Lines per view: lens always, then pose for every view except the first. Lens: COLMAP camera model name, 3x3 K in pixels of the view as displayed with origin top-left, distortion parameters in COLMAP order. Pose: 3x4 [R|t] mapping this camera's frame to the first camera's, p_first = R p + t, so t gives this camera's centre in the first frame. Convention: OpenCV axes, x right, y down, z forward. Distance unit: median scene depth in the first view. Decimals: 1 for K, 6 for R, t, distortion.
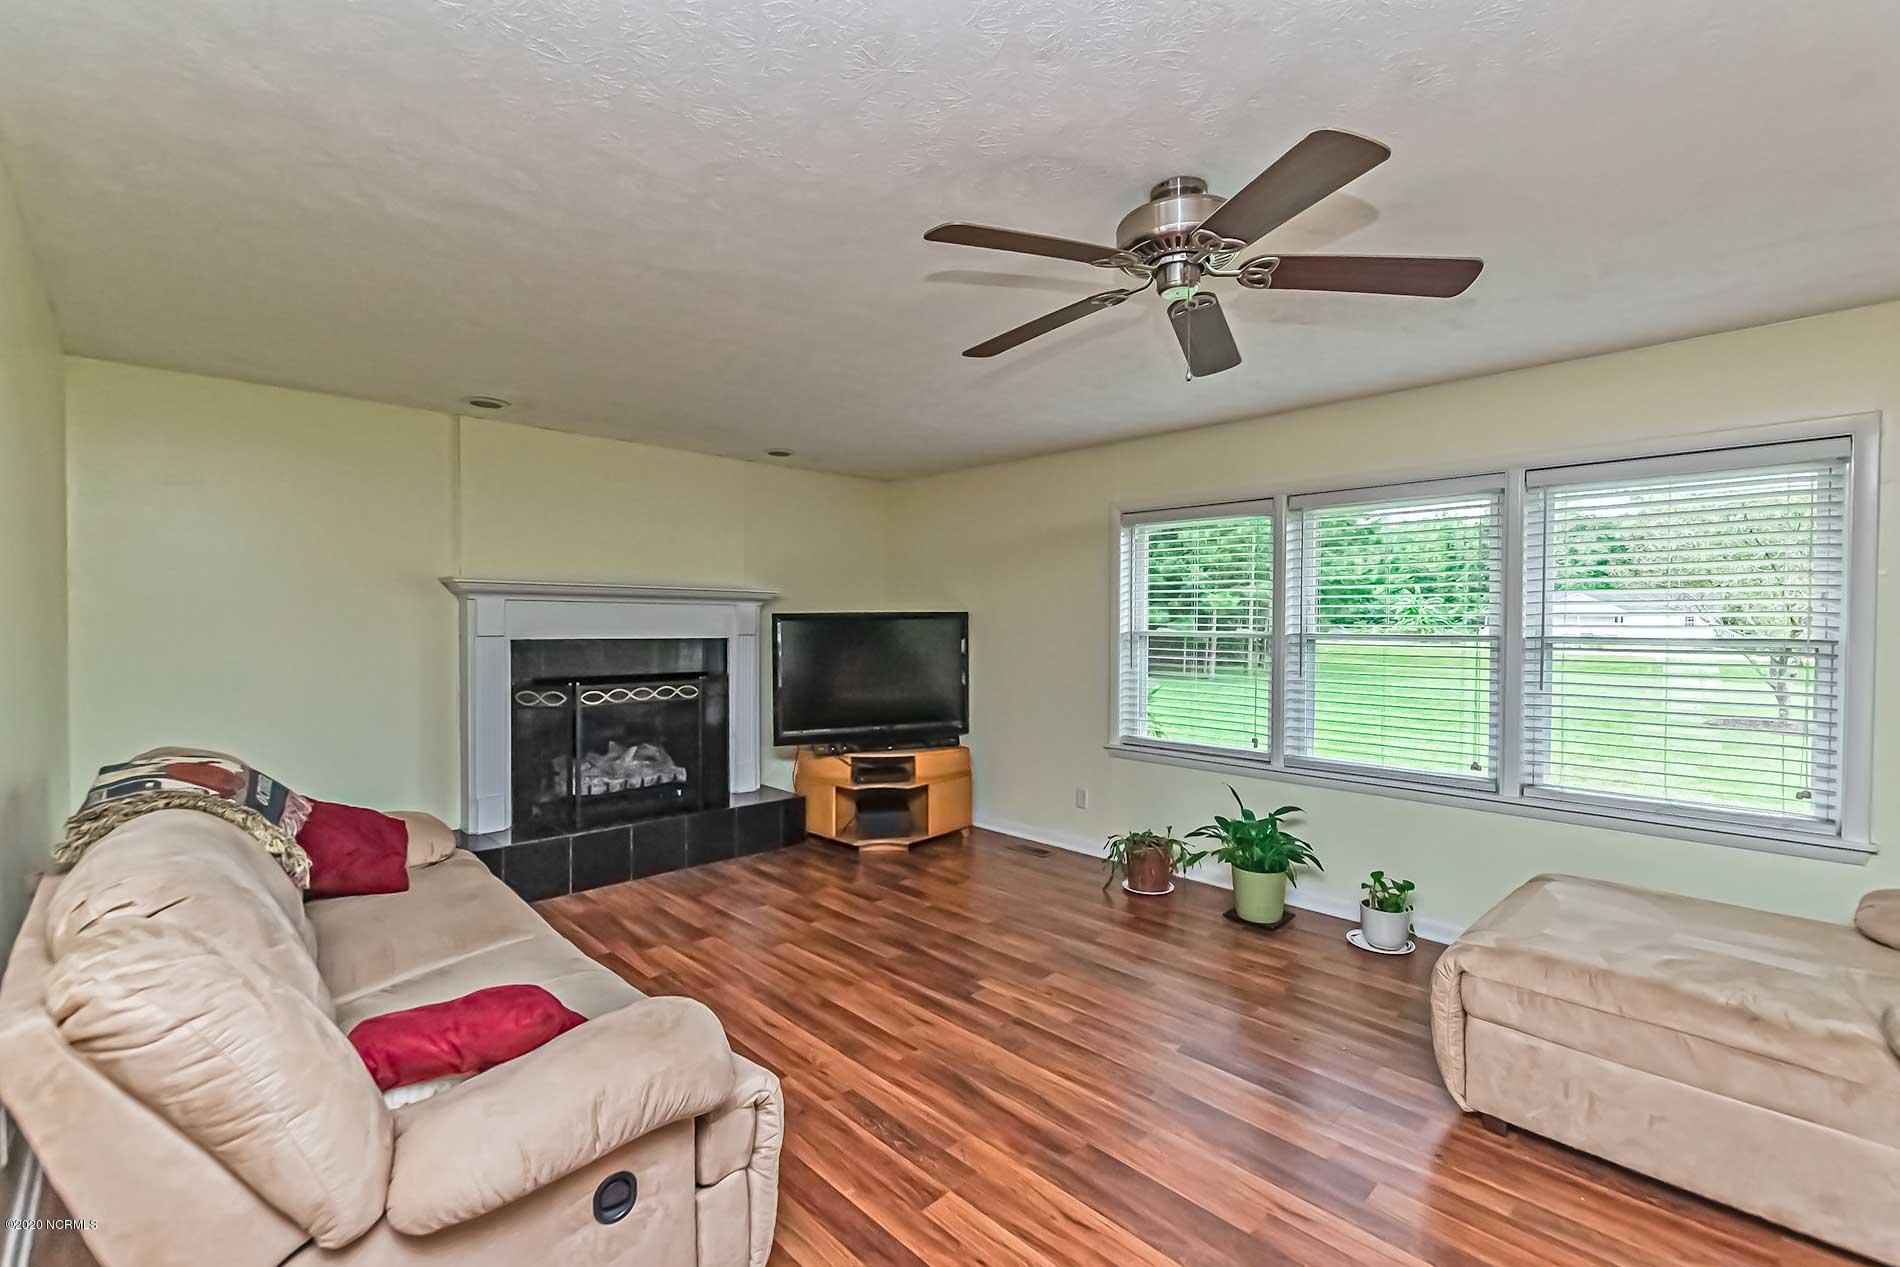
lens RADIAL K [[828.6, 0, 950.0], [0, 828.6, 633.5], [0, 0, 1]] dist [0.013483, -0.006648]
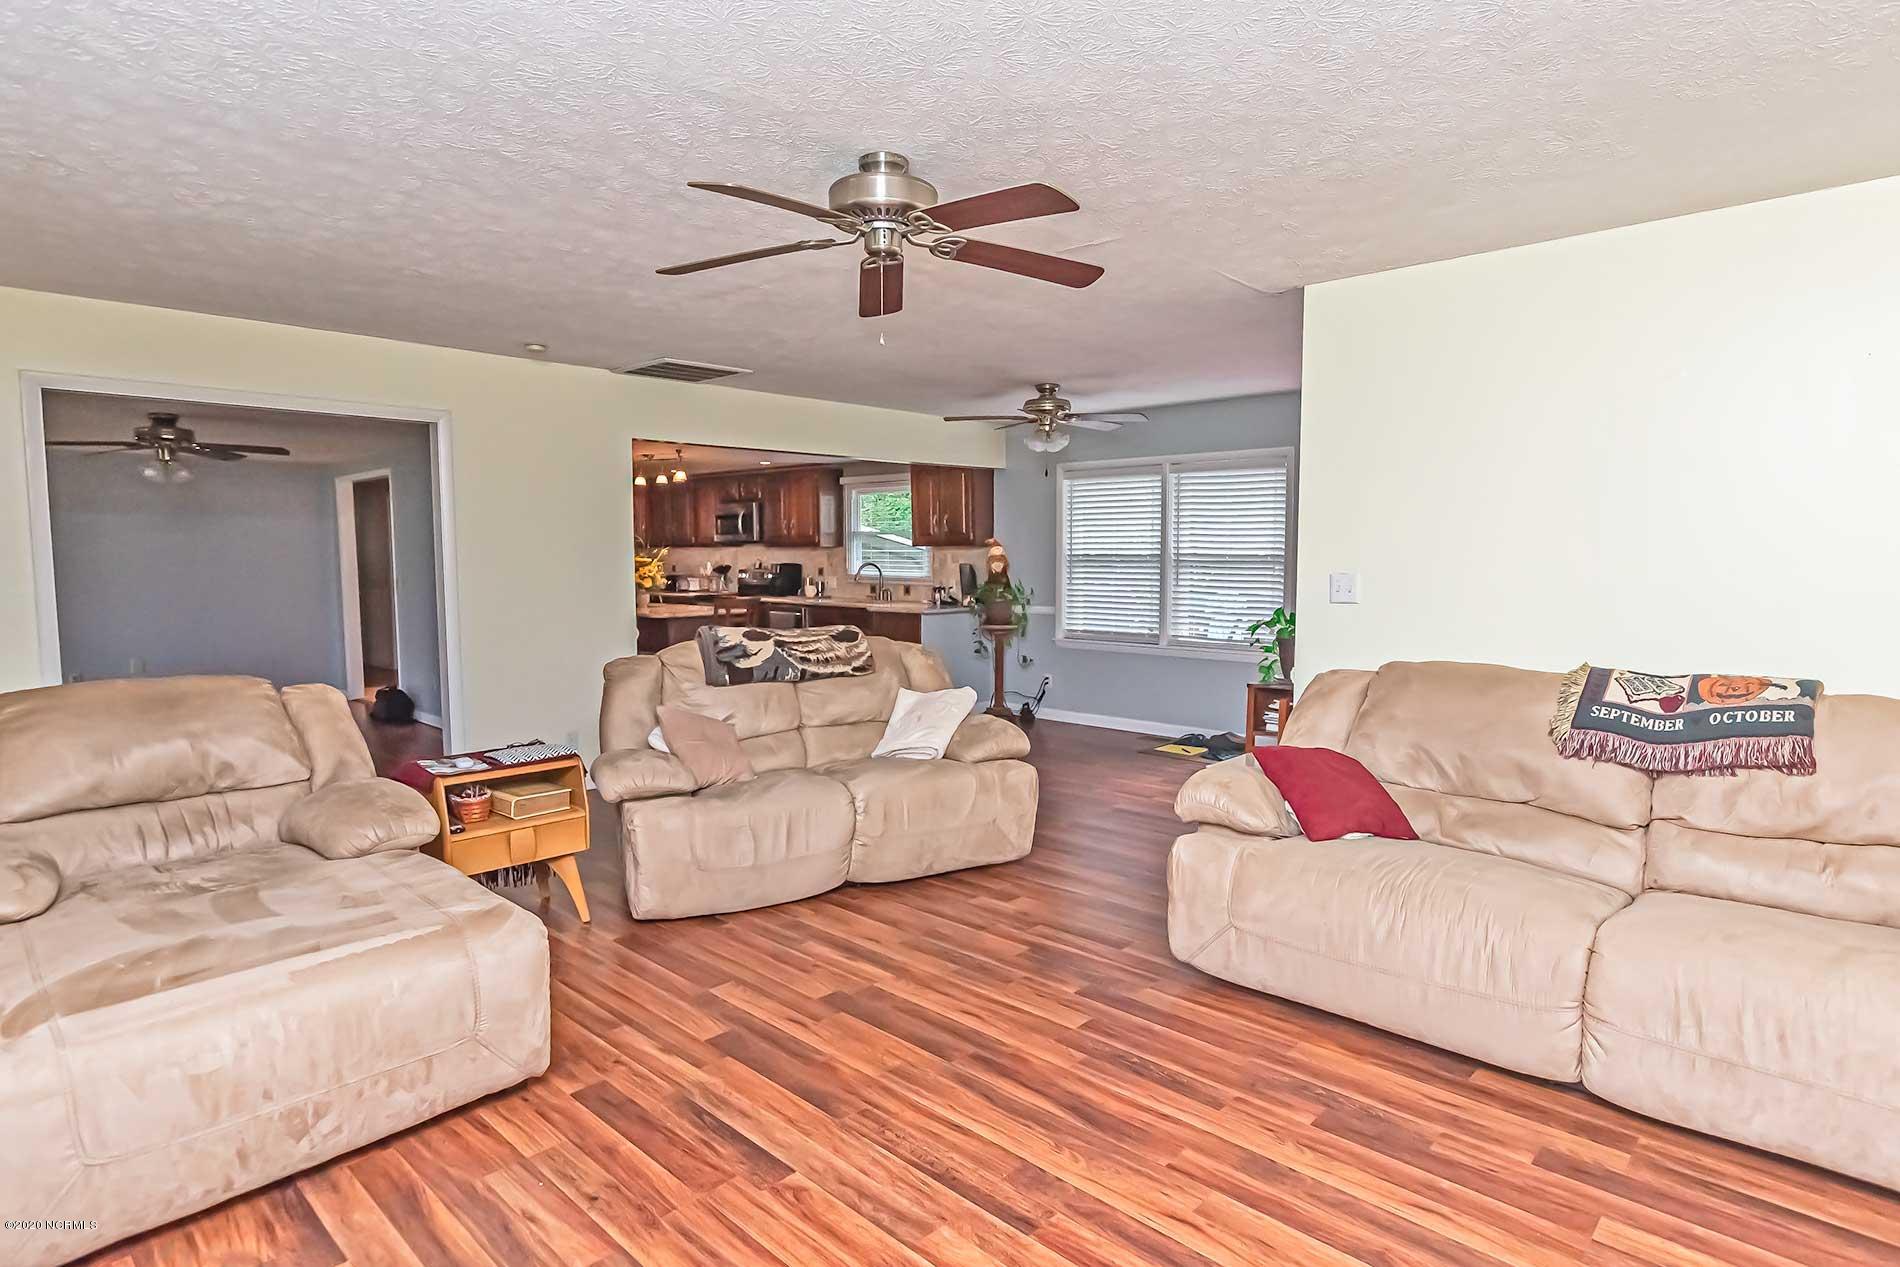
lens RADIAL K [[1018.2, 0, 950.0], [0, 1018.2, 633.5], [0, 0, 1]] dist [0.000871, -0.000056]
pose [[-0.999349, 0.004686, -0.035777, 0.203314], [0.001357, 0.995710, 0.092524, -0.026087], [0.036057, 0.092415, -0.995068, 2.143547]]
